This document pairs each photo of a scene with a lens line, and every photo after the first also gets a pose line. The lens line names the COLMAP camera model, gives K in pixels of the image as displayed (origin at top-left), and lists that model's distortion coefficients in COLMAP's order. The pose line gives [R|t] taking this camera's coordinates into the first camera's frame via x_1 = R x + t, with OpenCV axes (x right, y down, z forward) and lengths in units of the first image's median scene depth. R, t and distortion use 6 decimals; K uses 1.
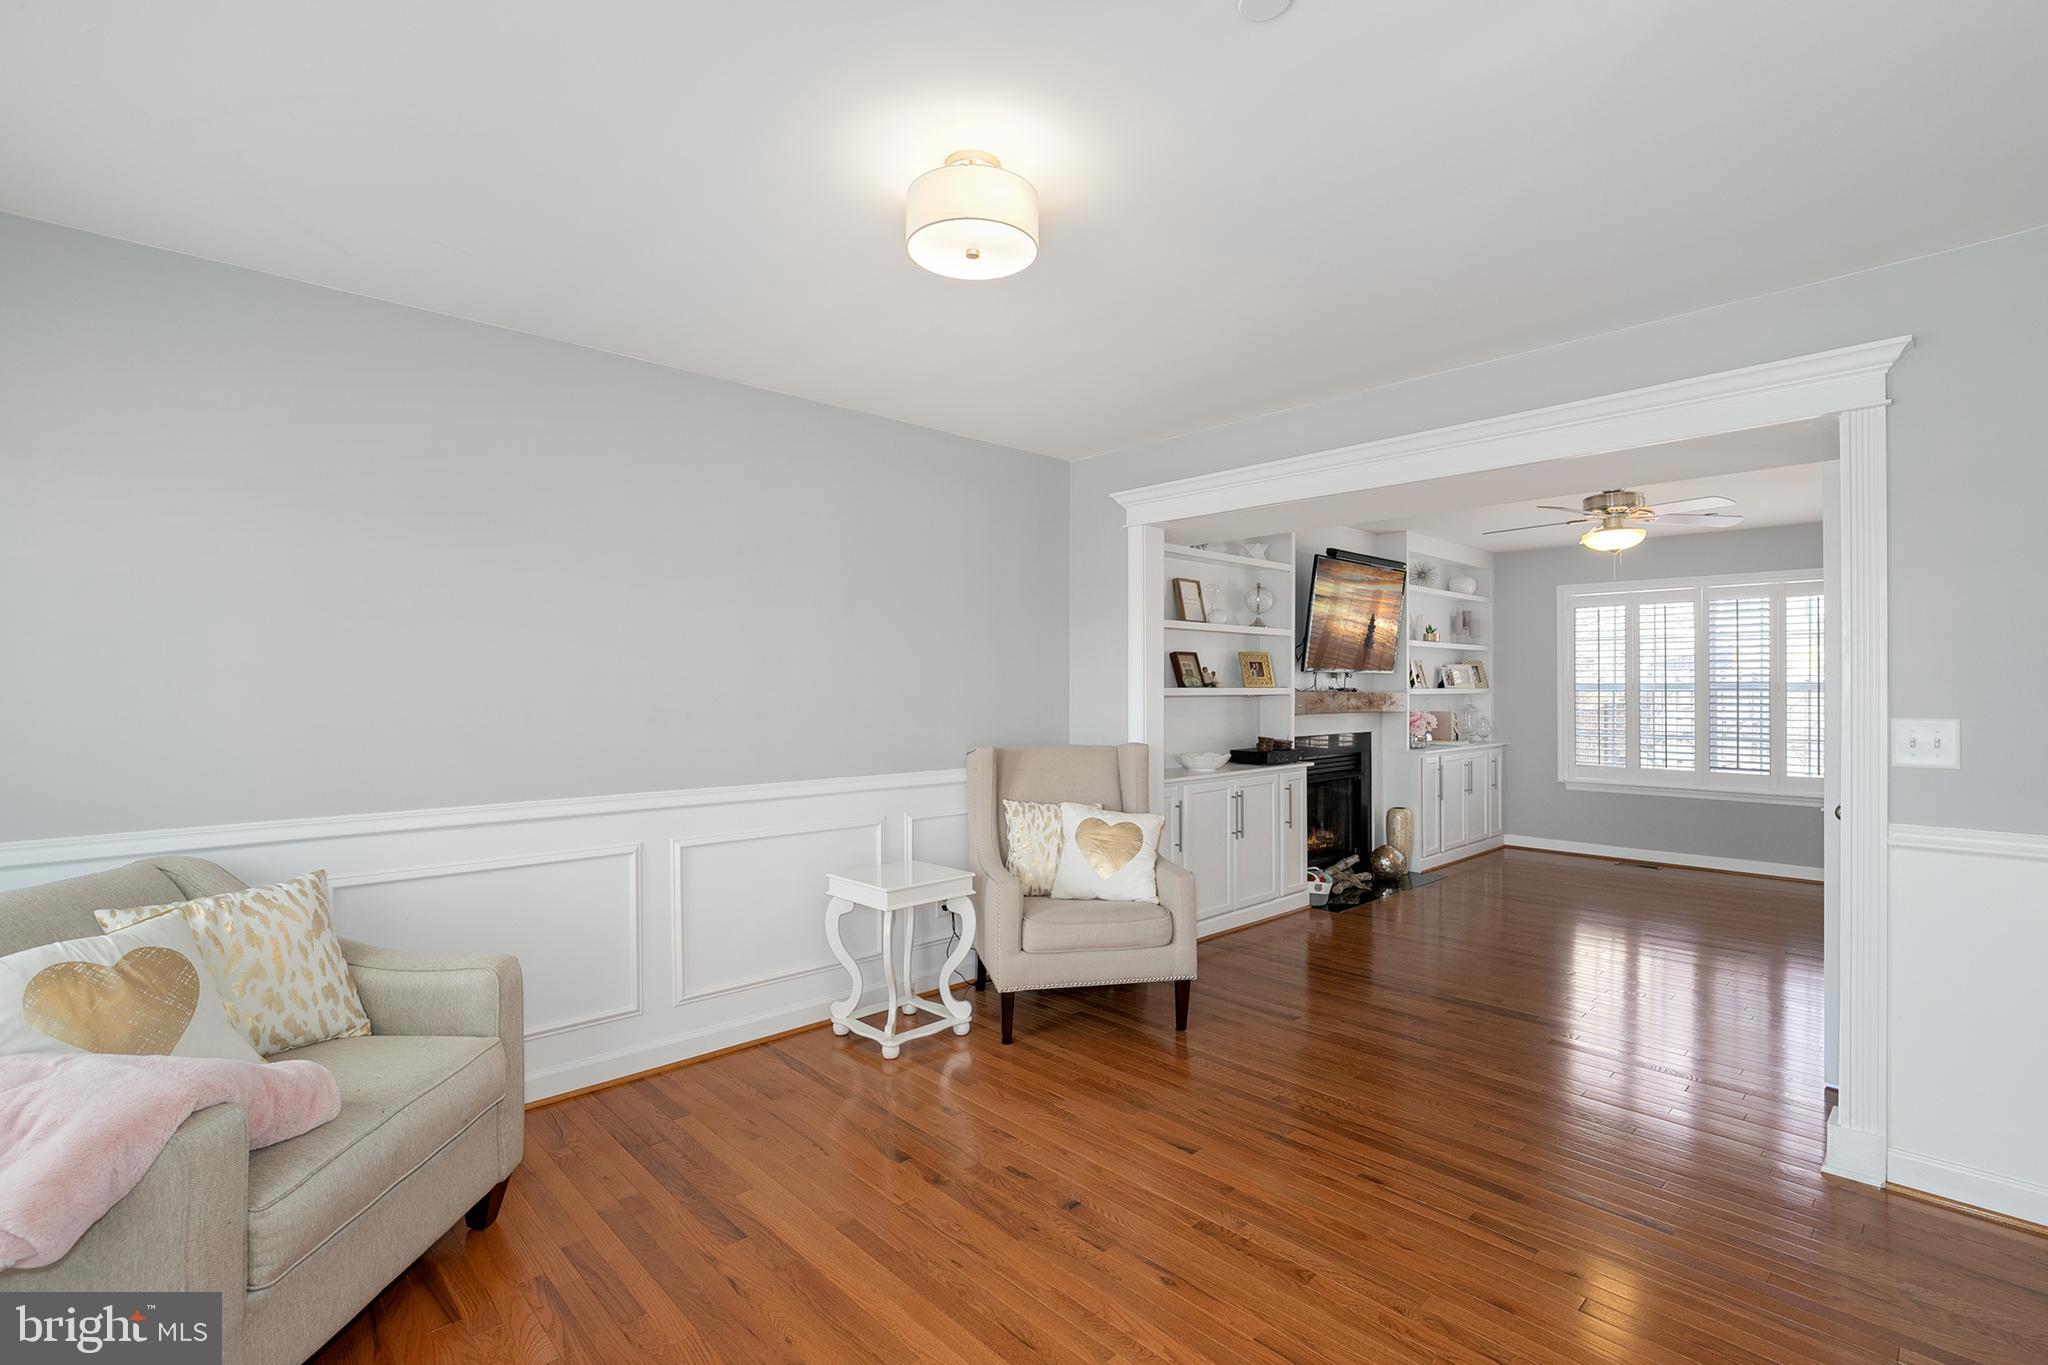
lens RADIAL K [[950.9, 0, 1027.0], [0, 950.9, 687.5], [0, 0, 1]] dist [-0.002612, -0.000445]
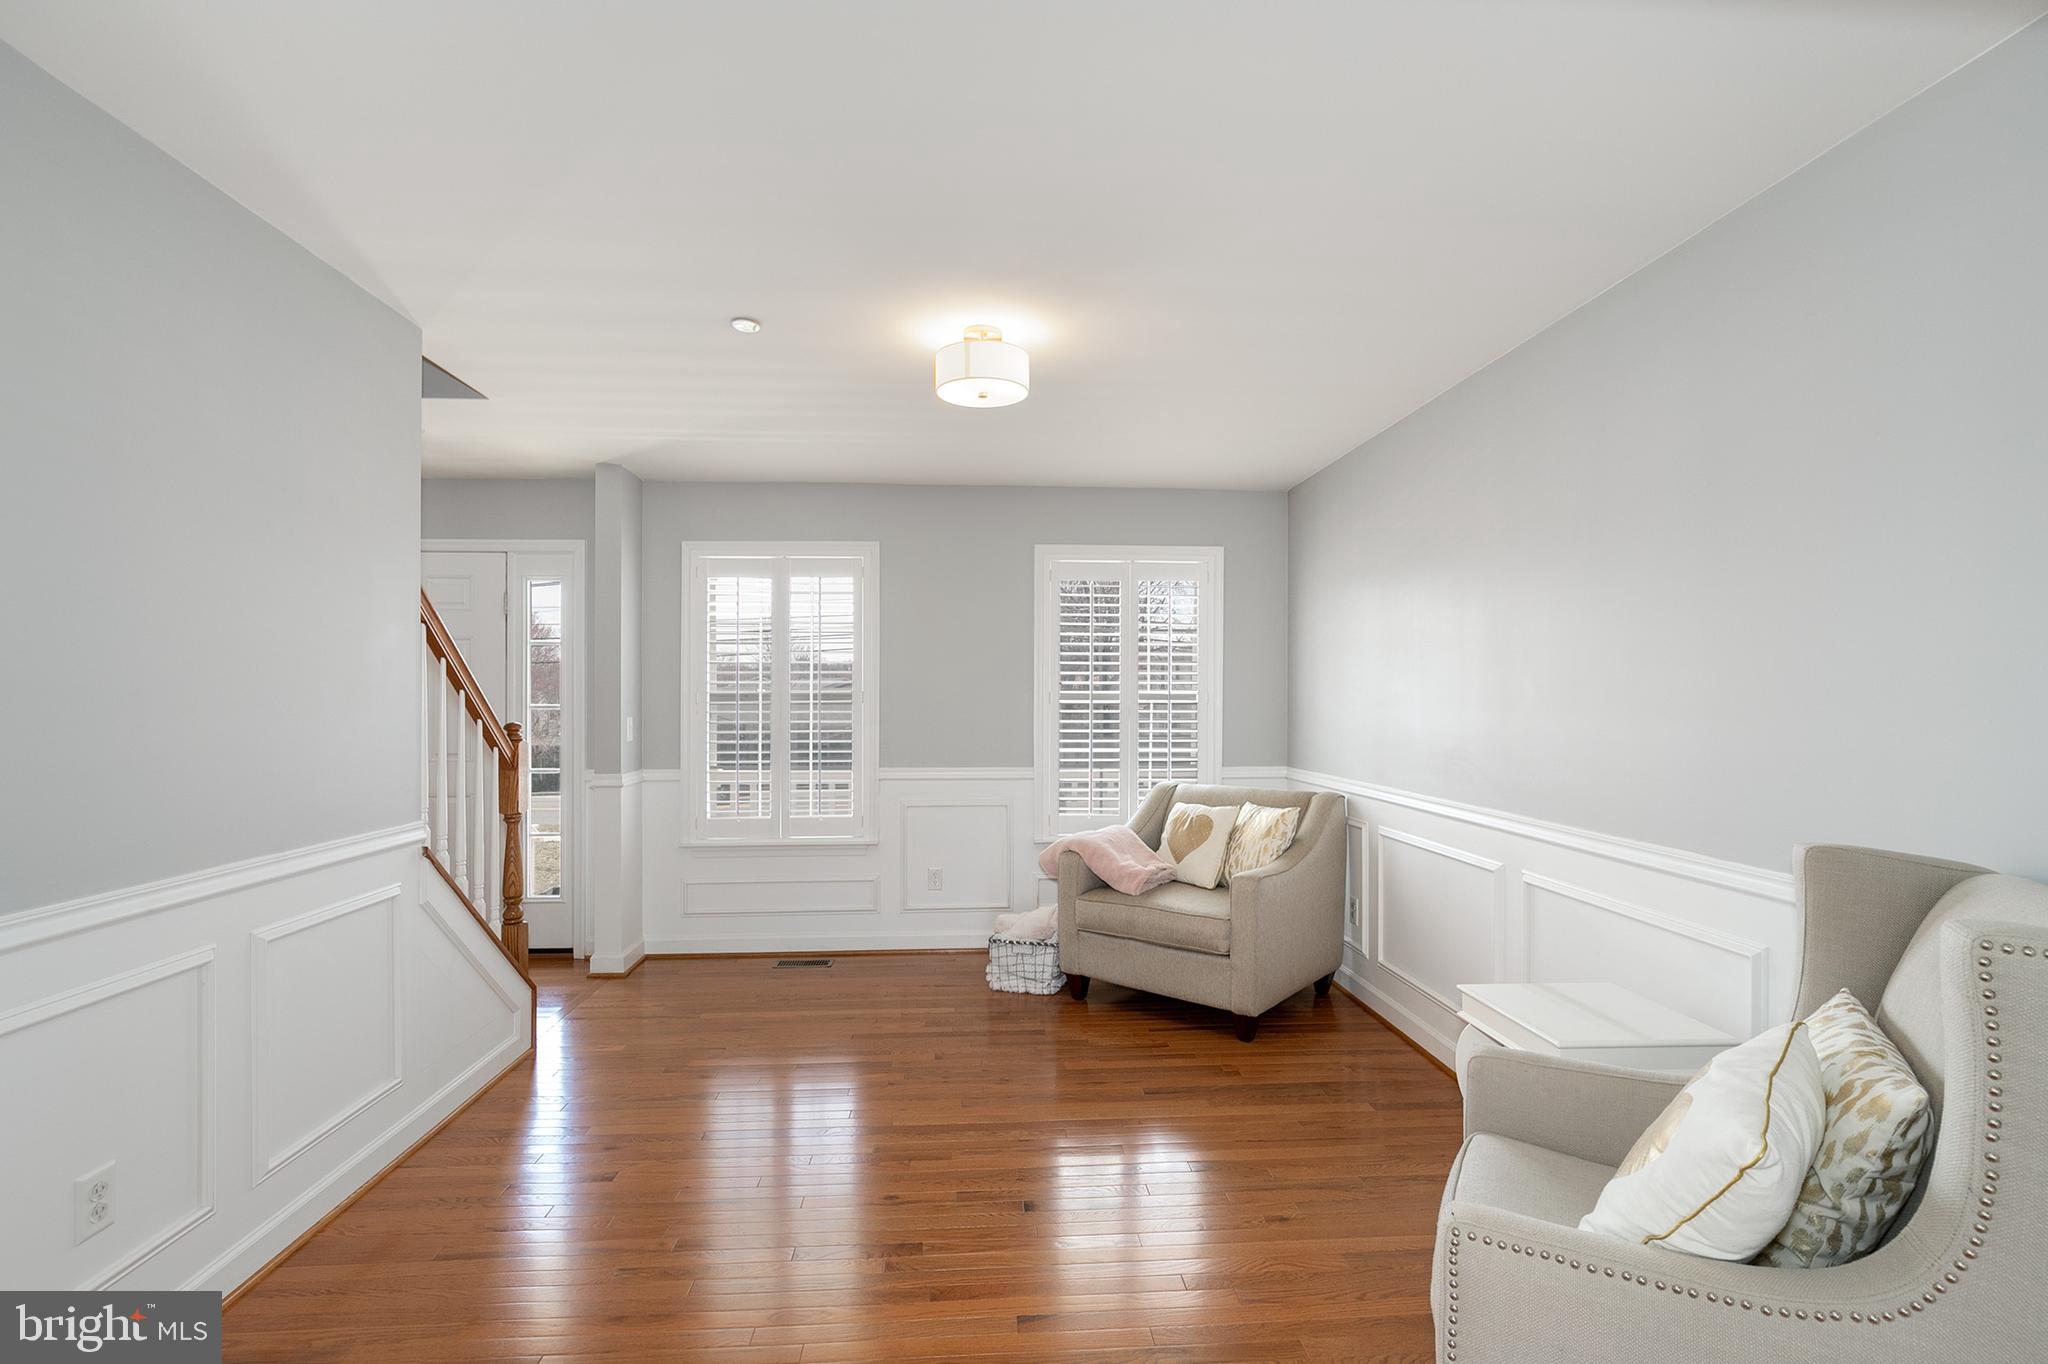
lens RADIAL K [[950.9, 0, 1027.0], [0, 950.9, 687.0], [0, 0, 1]] dist [-0.002612, -0.000445]
pose [[-0.636497, -0.007879, -0.771239, 0.356894], [-0.005735, 0.999969, -0.005482, -0.003936], [0.771258, 0.000934, -0.636522, 0.698240]]
